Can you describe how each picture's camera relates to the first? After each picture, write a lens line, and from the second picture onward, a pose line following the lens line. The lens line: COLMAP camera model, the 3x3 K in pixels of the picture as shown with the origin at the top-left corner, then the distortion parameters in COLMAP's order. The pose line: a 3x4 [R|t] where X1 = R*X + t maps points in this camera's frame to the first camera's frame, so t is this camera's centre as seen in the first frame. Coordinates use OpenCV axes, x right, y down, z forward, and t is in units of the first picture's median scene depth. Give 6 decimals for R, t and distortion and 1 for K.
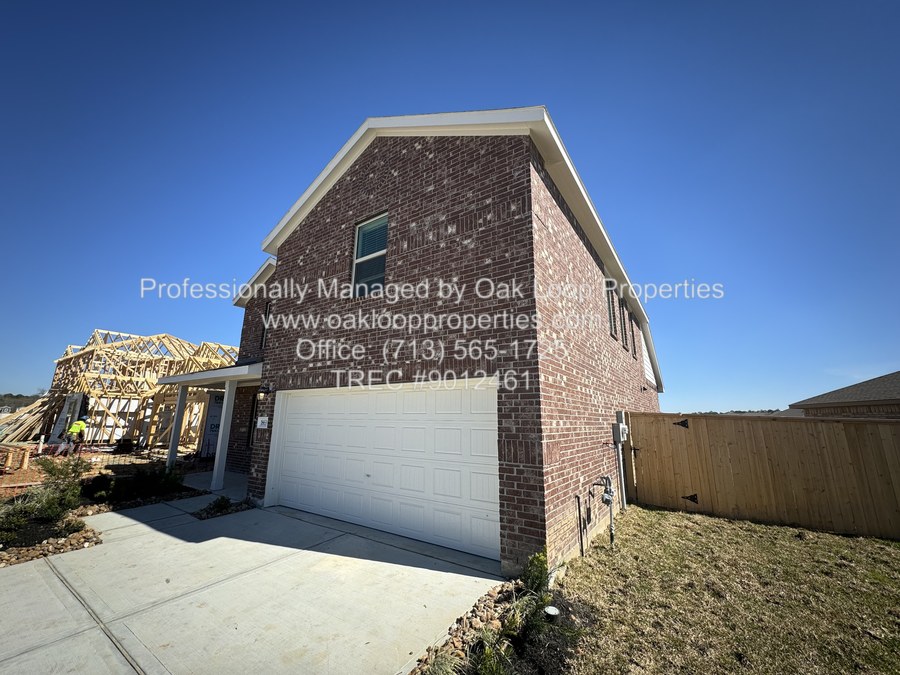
lens RADIAL K [[359.5, 0, 445.2], [0, 359.5, 338.7], [0, 0, 1]] dist [-0.004281, 0.000572]
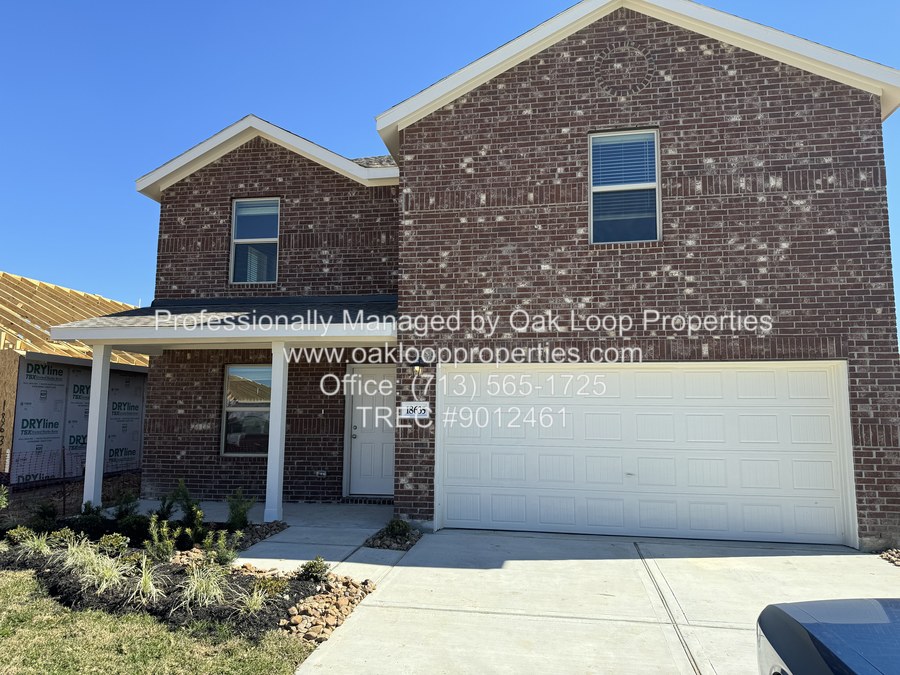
lens RADIAL K [[634.0, 0, 446.5], [0, 634.0, 344.6], [0, 0, 1]] dist [0.057540, -0.068246]
pose [[0.908878, 0.041369, 0.415006, -1.303974], [-0.088867, 0.991426, 0.095795, -0.004370], [-0.407485, -0.123947, 0.904762, -0.086892]]
